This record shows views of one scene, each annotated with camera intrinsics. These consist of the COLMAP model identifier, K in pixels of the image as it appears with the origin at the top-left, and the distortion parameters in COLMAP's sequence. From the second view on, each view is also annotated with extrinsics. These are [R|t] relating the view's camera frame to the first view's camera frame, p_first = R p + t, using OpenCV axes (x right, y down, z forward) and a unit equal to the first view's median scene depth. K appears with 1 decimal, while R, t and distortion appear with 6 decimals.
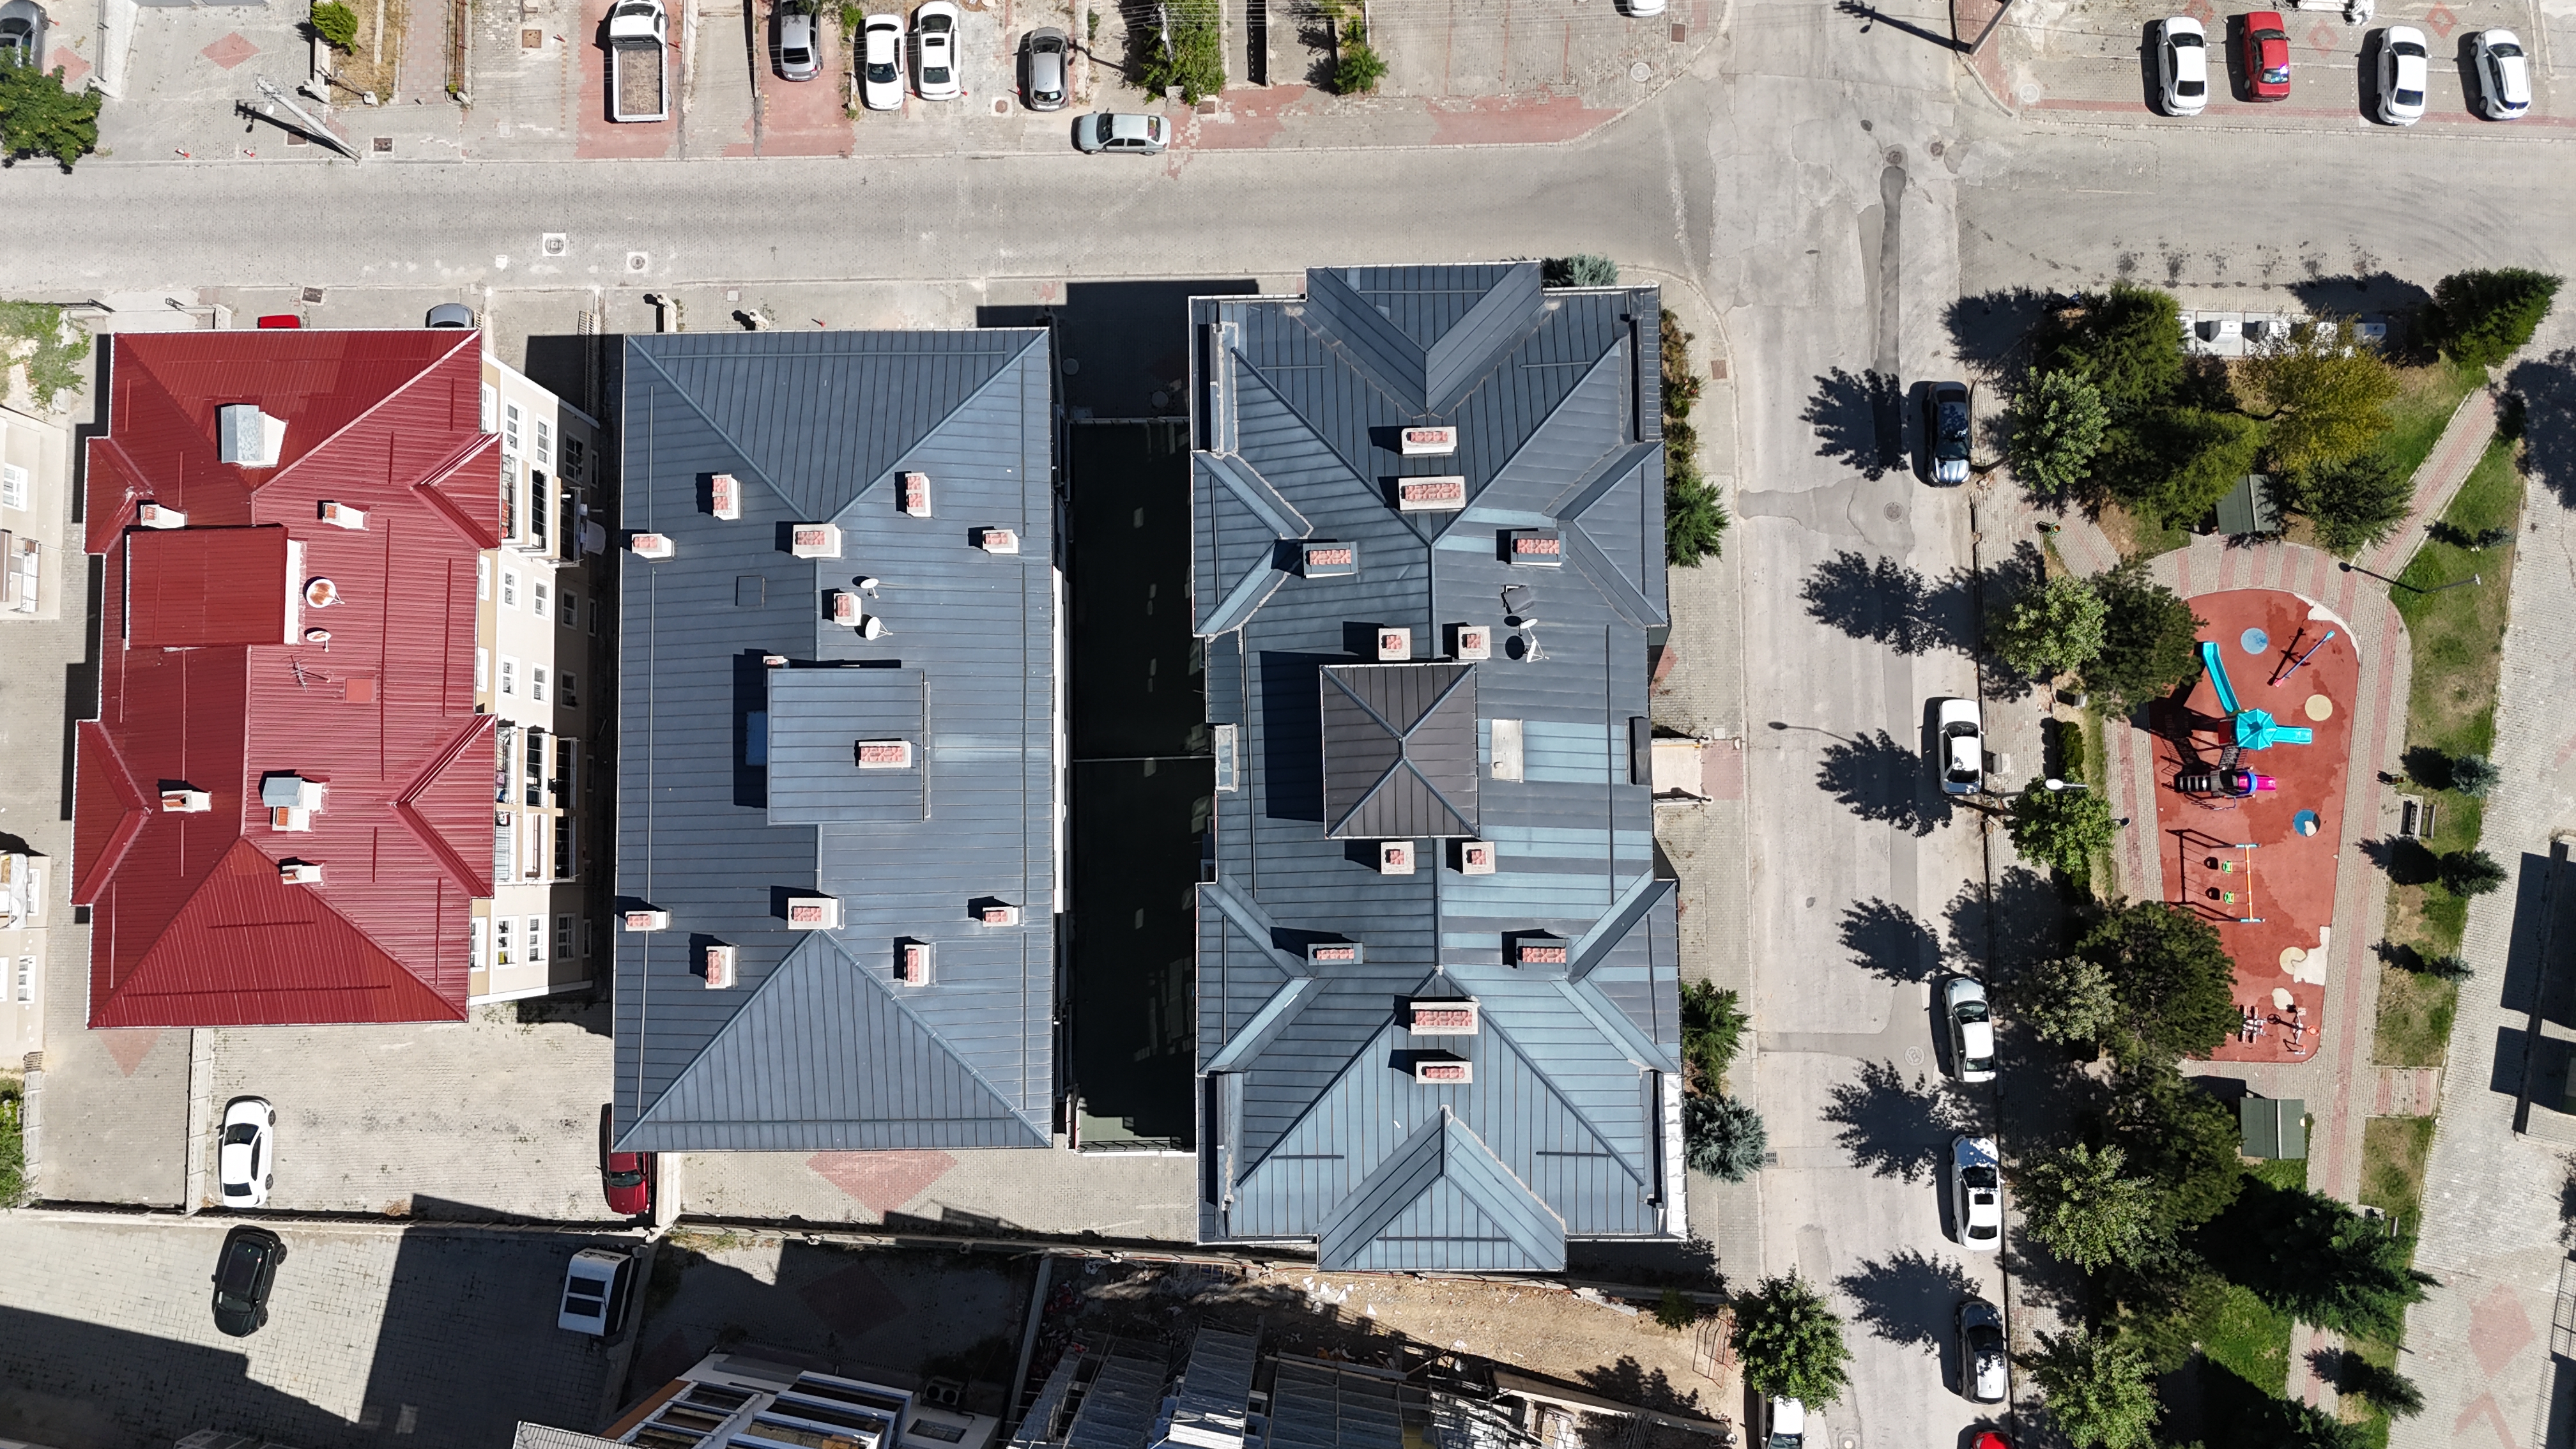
lens RADIAL K [[1896.7, 0, 1294.7], [0, 1896.7, 718.4], [0, 0, 1]] dist [0.072972, -0.065949]
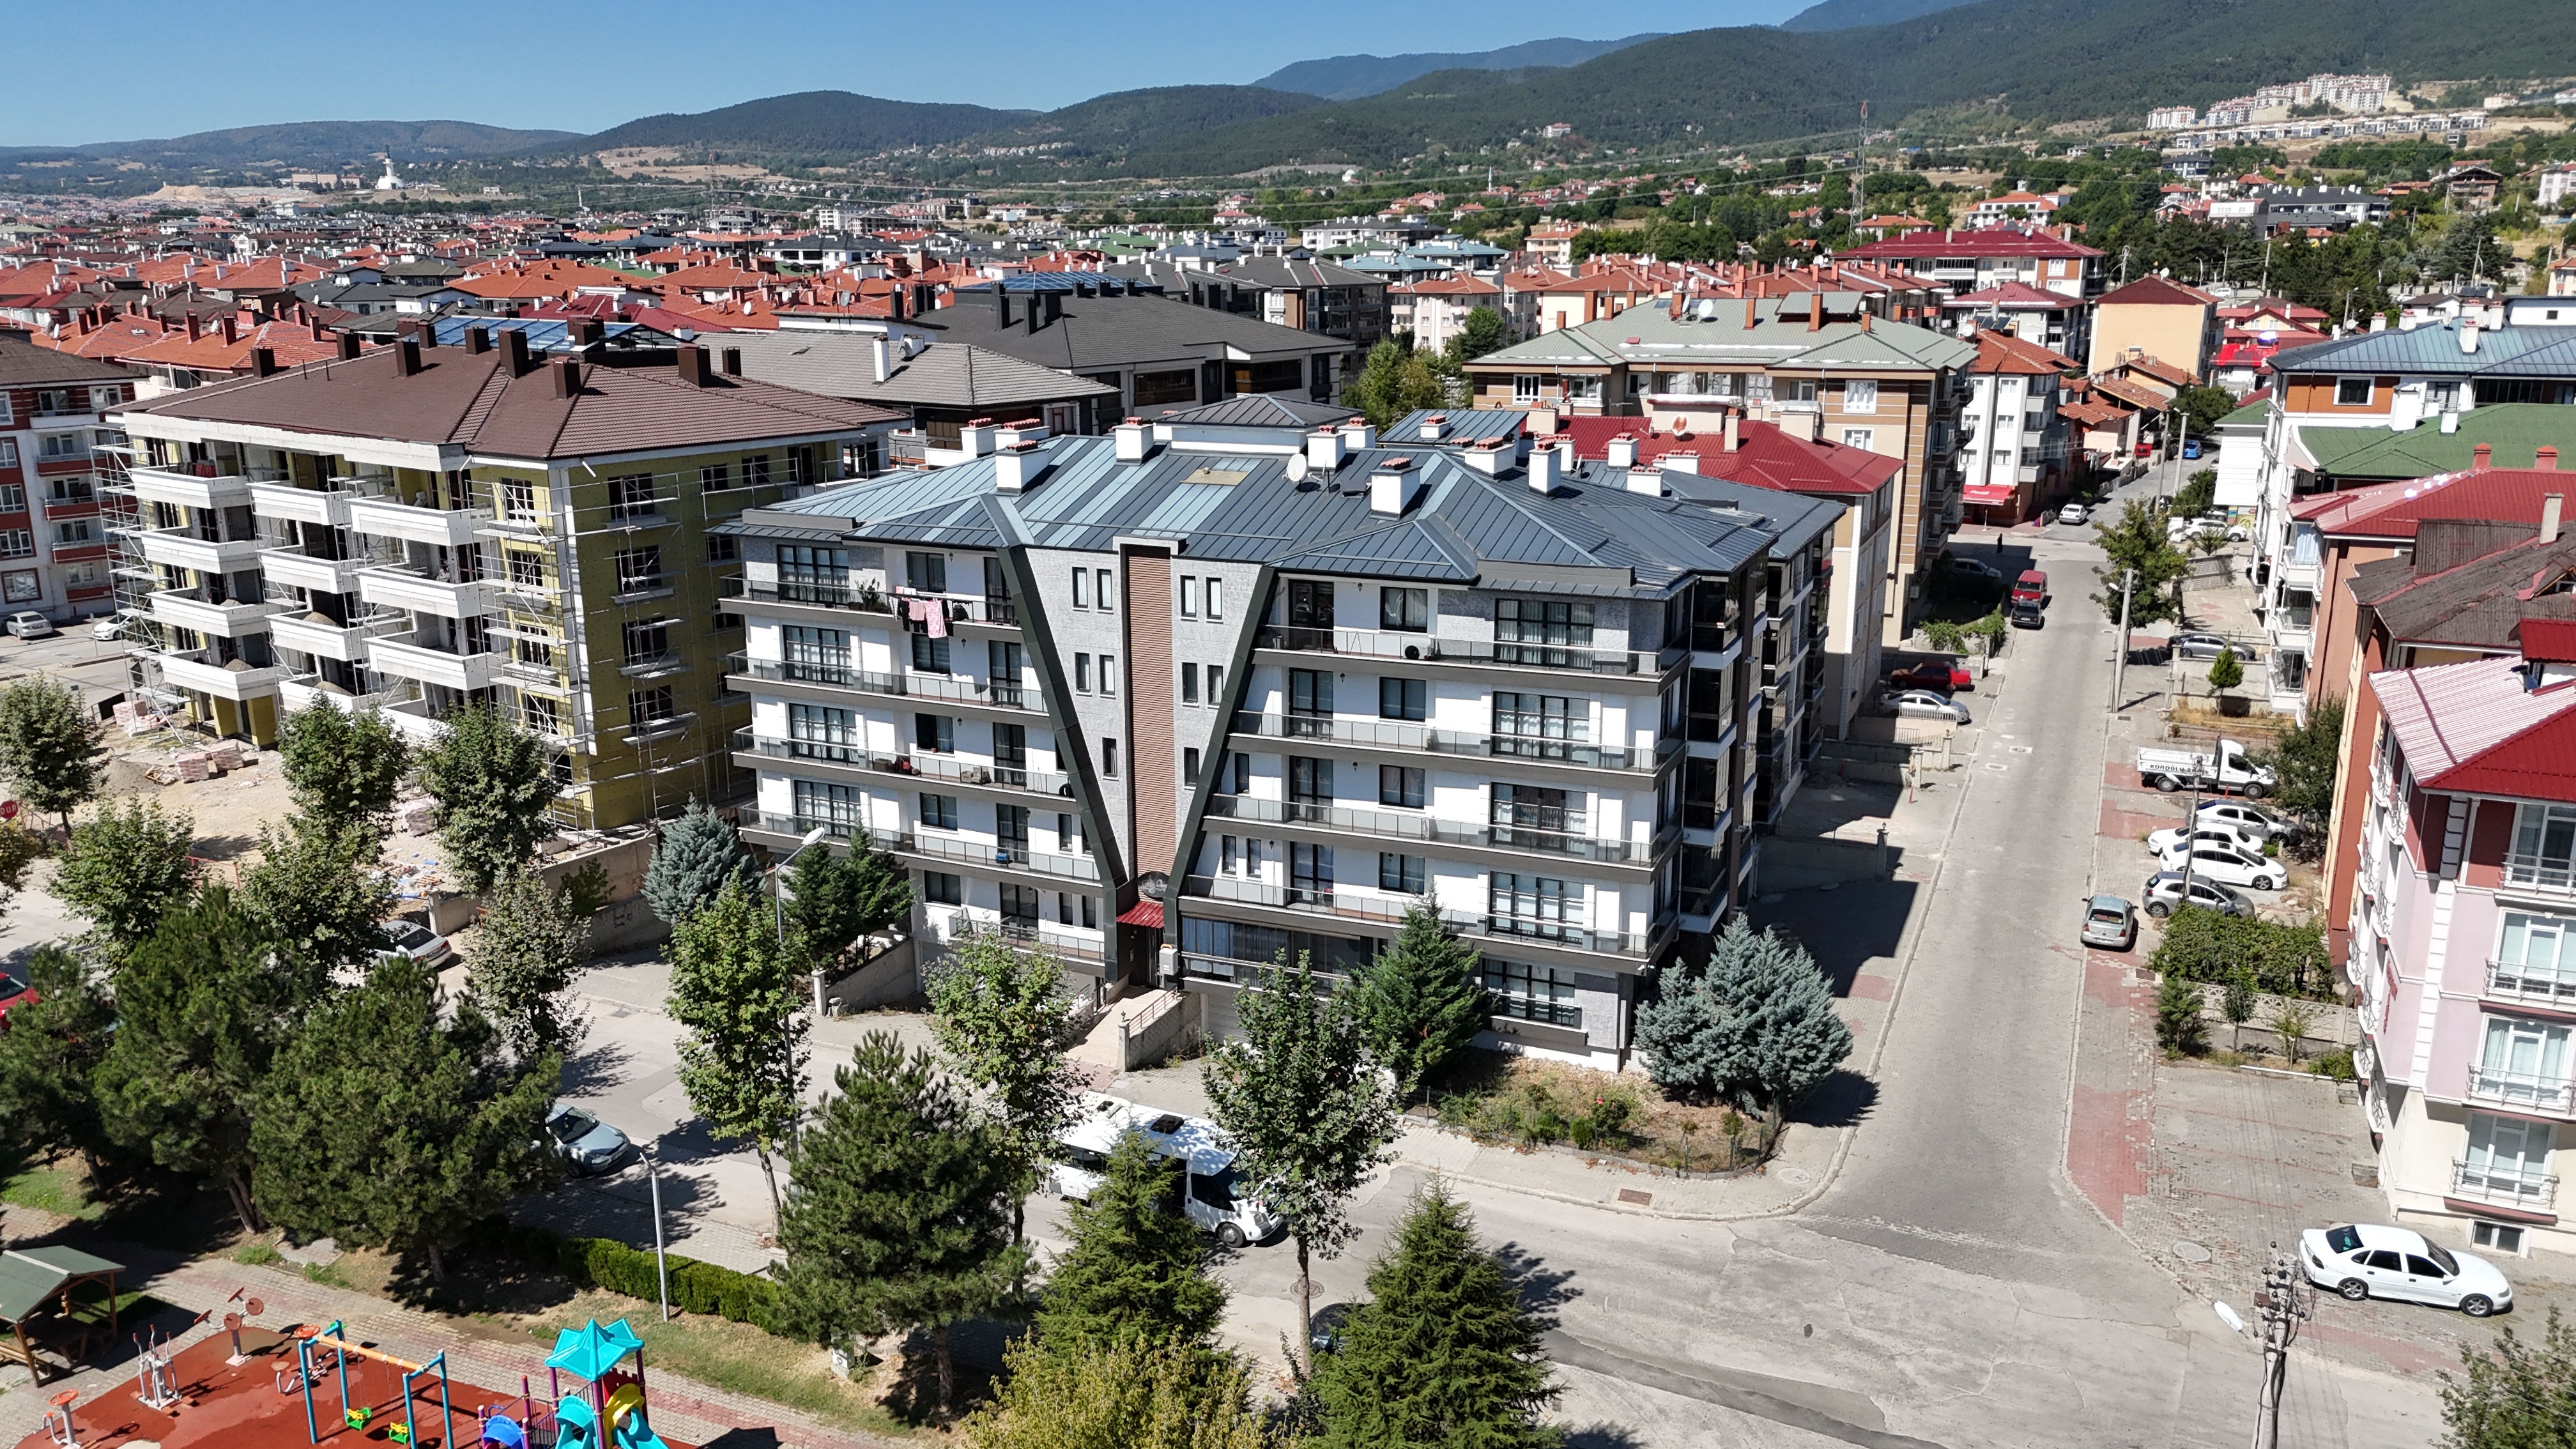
lens RADIAL K [[1896.7, 0, 1291.5], [0, 1896.7, 722.9], [0, 0, 1]] dist [0.072972, -0.065949]
pose [[-0.415033, 0.247266, -0.875561, 0.786071], [-0.905350, -0.017112, 0.424321, -0.349086], [0.089938, 0.968796, 0.230965, 0.716341]]
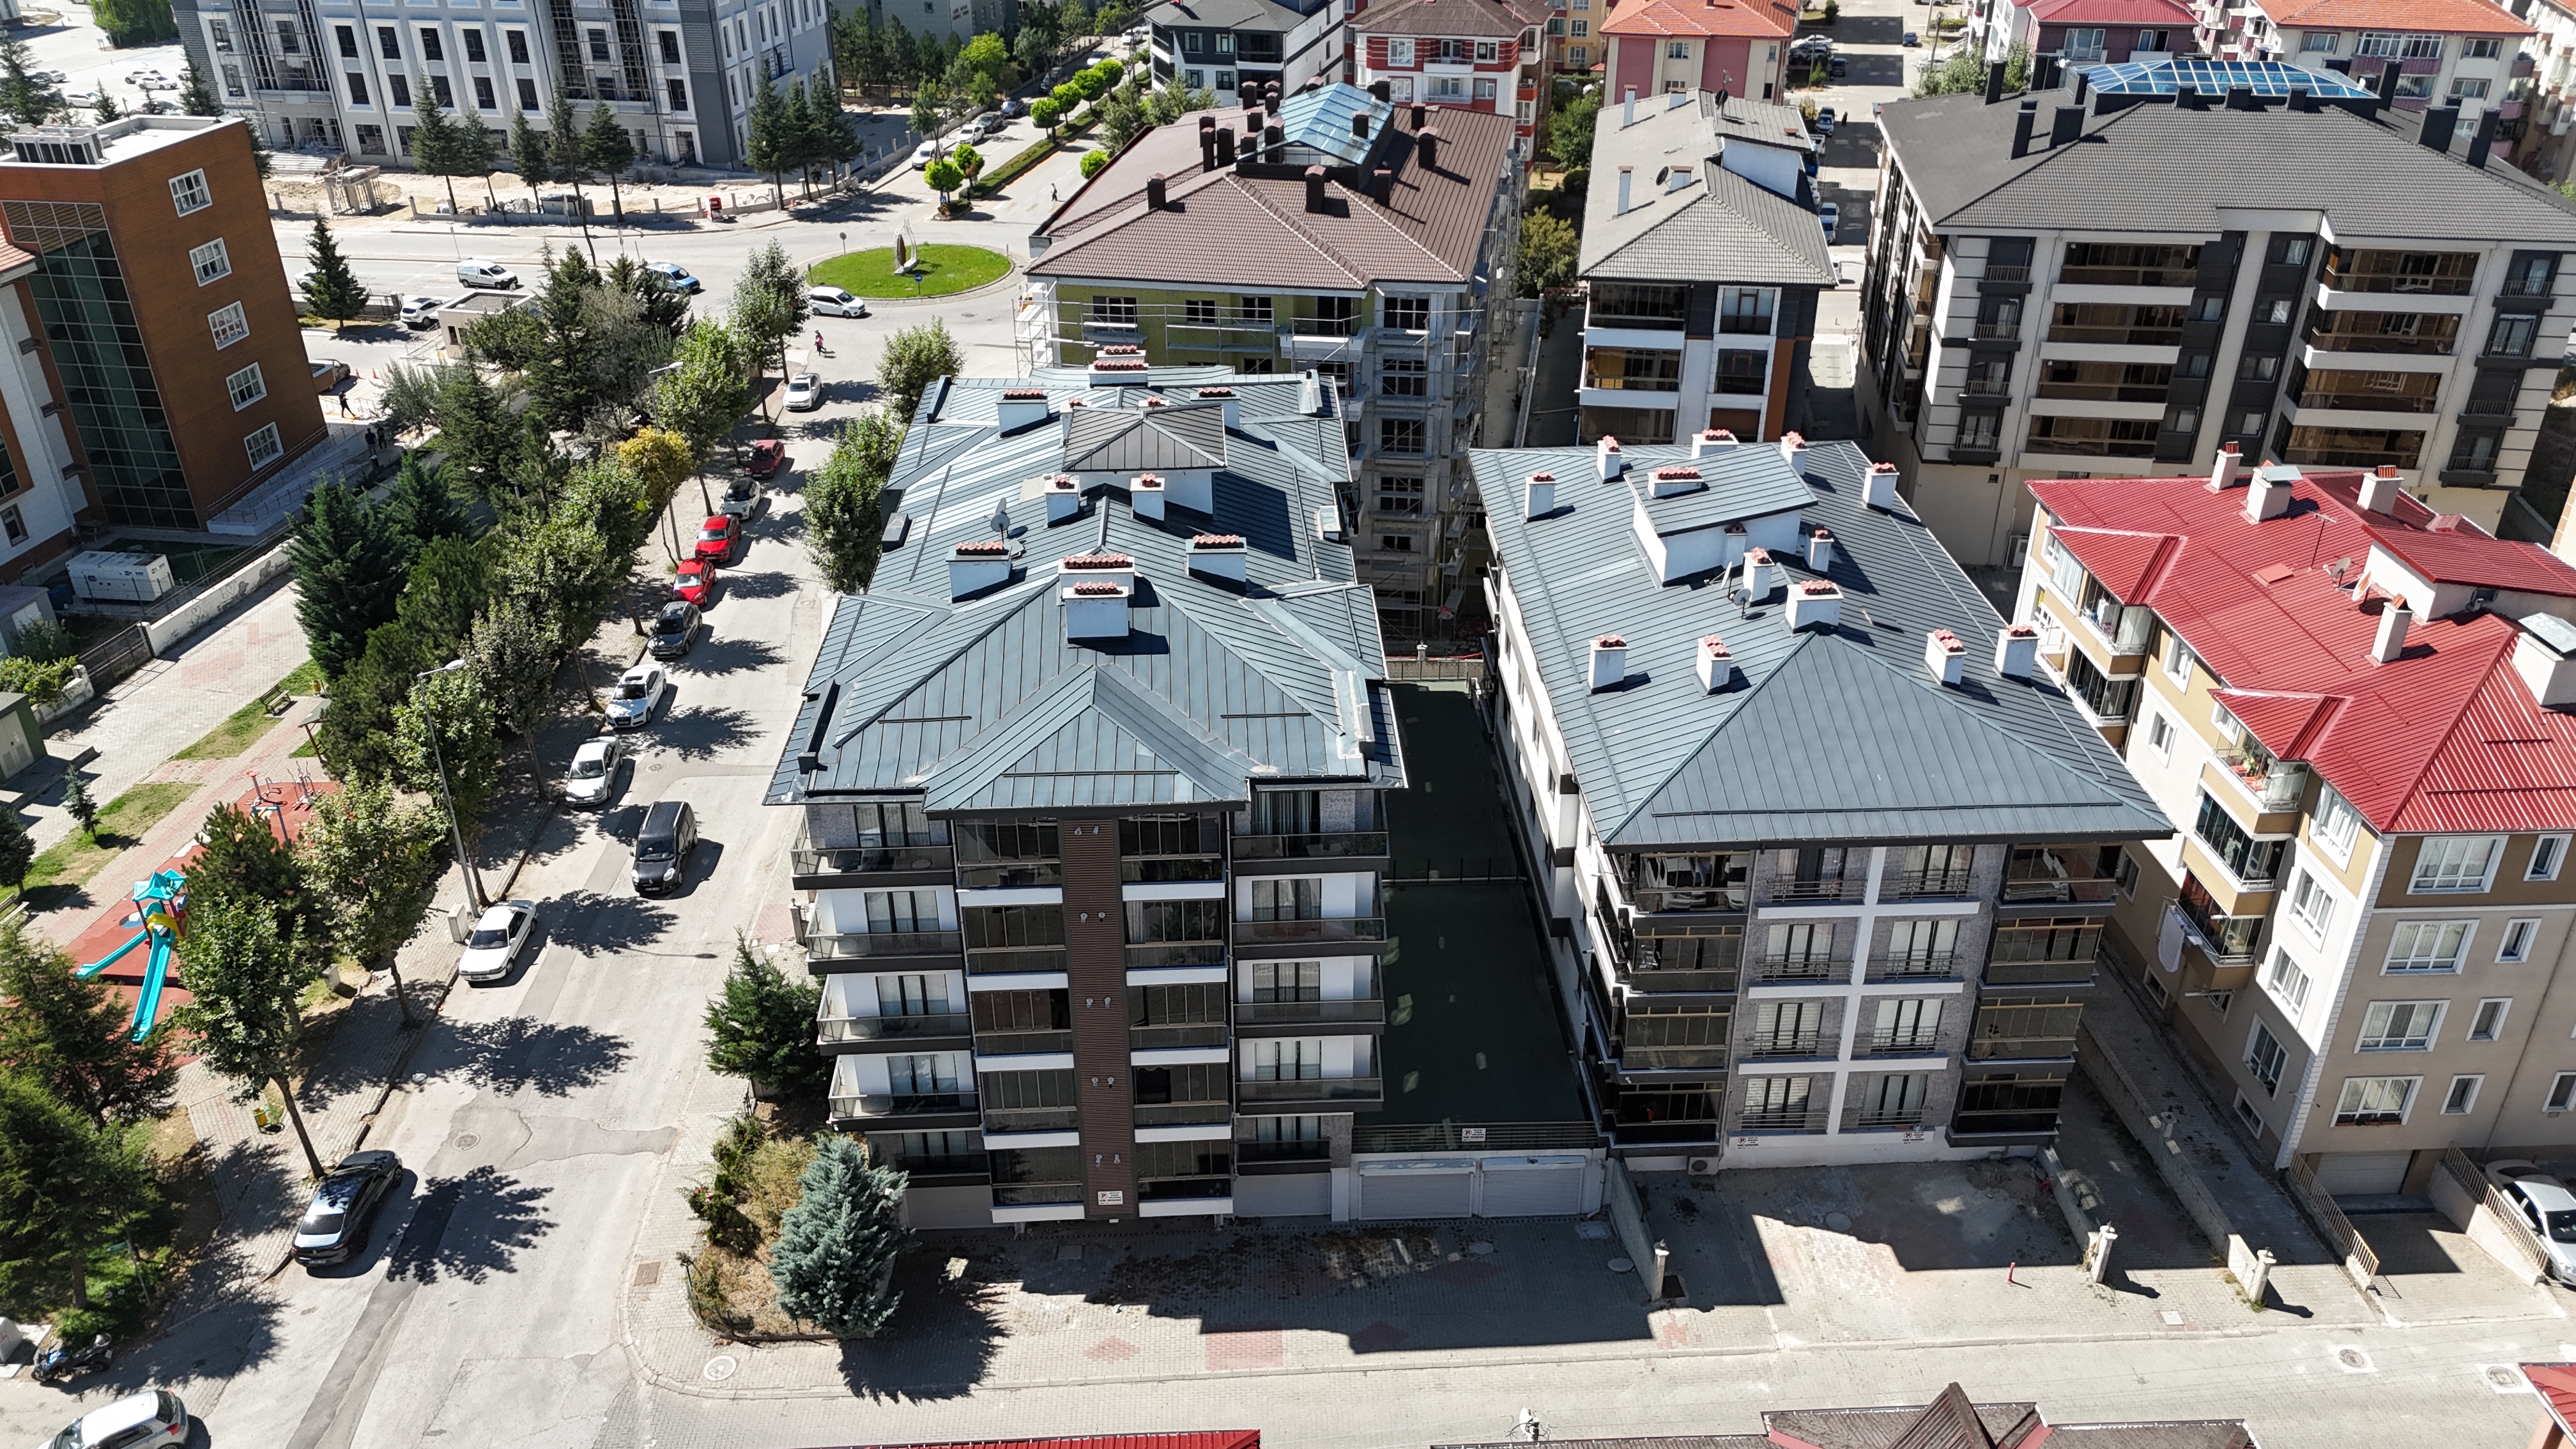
lens RADIAL K [[1896.7, 0, 1292.8], [0, 1896.7, 719.3], [0, 0, 1]] dist [0.072972, -0.065949]
pose [[-0.999197, 0.038164, -0.012190, -0.001107], [-0.026723, -0.408175, 0.912513, -0.739363], [0.029850, 0.912106, 0.408867, 0.567790]]
